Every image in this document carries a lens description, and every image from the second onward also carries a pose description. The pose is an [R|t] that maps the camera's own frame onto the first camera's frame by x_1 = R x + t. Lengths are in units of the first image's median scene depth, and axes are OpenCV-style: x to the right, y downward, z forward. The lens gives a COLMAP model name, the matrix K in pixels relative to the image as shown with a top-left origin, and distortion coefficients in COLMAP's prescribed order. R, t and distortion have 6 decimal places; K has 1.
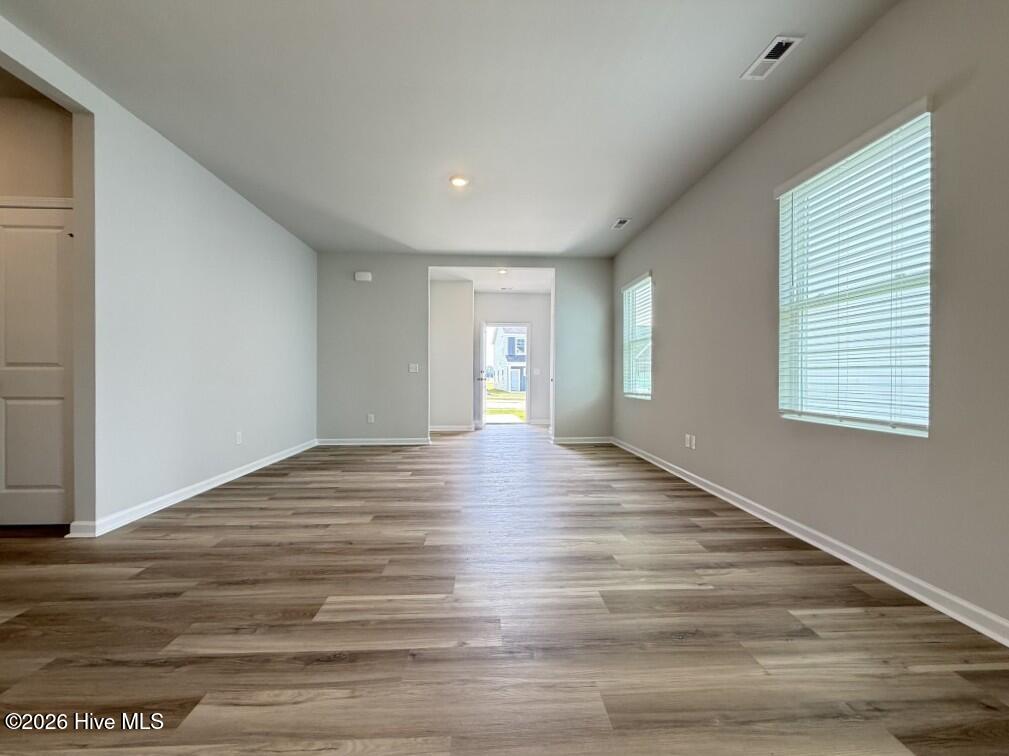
lens RADIAL K [[400.2, 0, 501.5], [0, 400.2, 385.0], [0, 0, 1]] dist [-0.000455, 0.000275]
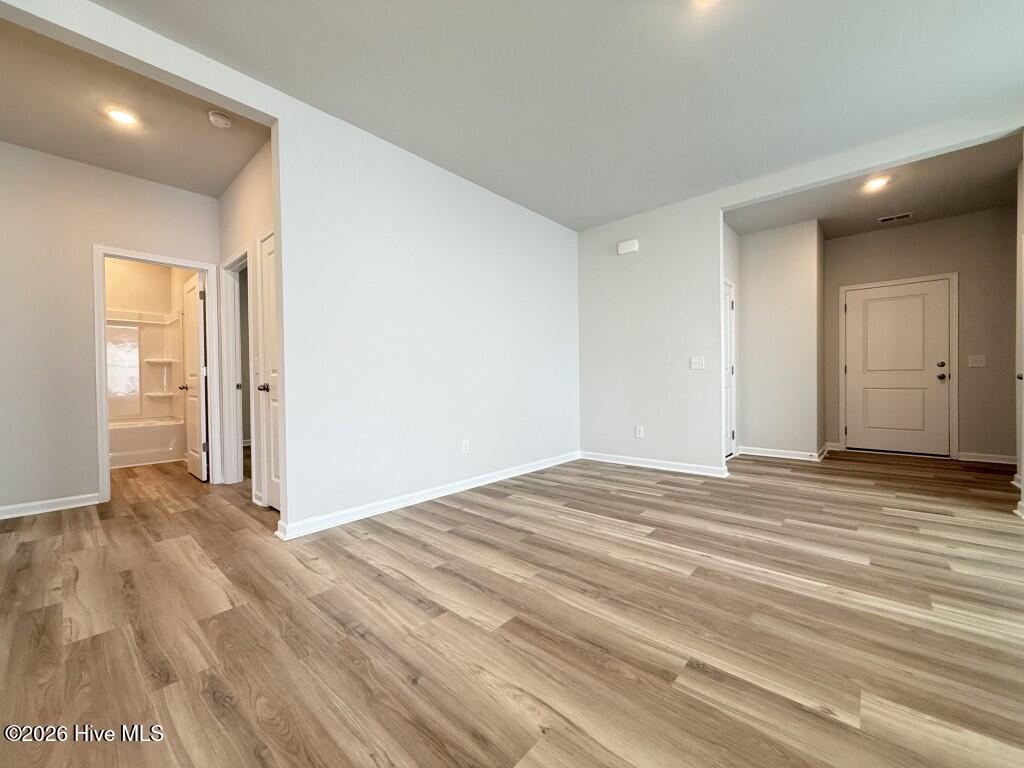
lens RADIAL K [[406.2, 0, 510.7], [0, 406.2, 382.6], [0, 0, 1]] dist [-0.000455, 0.000275]
pose [[0.707675, -0.009045, -0.706481, 0.080364], [0.001971, 0.999939, -0.010828, -0.002480], [0.706536, 0.006270, 0.707650, 0.506639]]
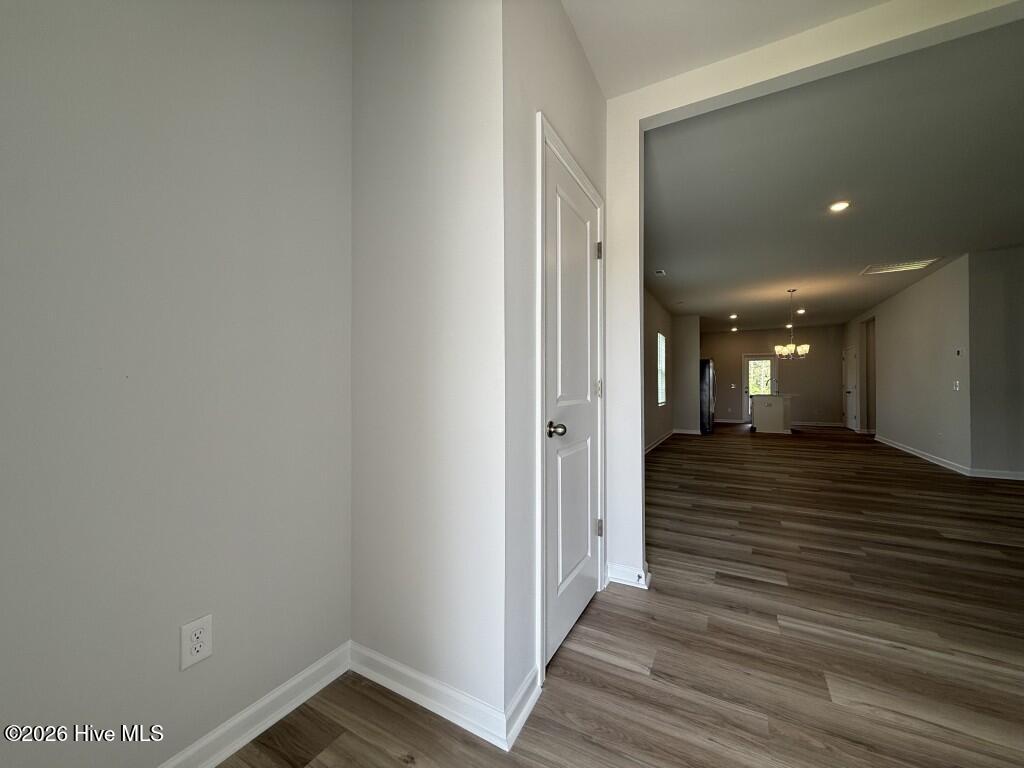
lens RADIAL K [[406.2, 0, 509.1], [0, 406.2, 383.6], [0, 0, 1]] dist [-0.000455, 0.000275]
pose [[-0.844916, 0.000966, 0.534898, 0.056892], [0.008253, 0.999903, 0.011231, -0.086730], [-0.534835, 0.013904, -0.844842, 2.567466]]
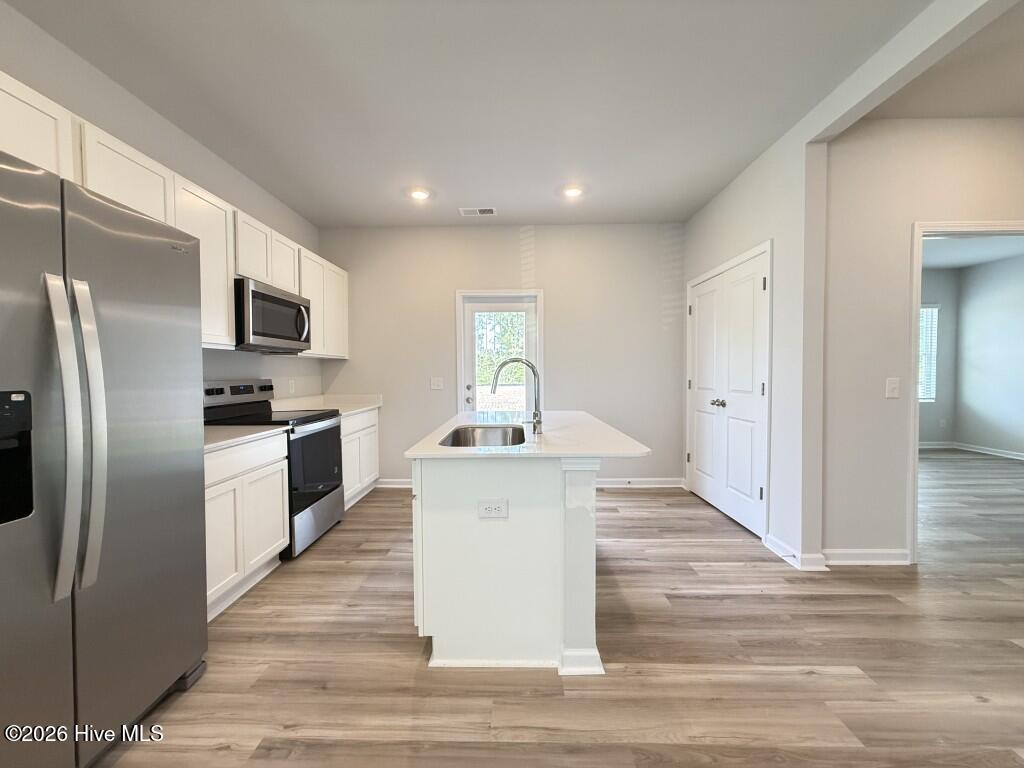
lens RADIAL K [[406.2, 0, 508.6], [0, 406.2, 384.3], [0, 0, 1]] dist [-0.000455, 0.000275]
pose [[-0.997400, 0.000601, 0.072065, -0.015847], [0.004053, 0.998850, 0.047763, -0.062694], [-0.071953, 0.047931, -0.996256, -0.446103]]
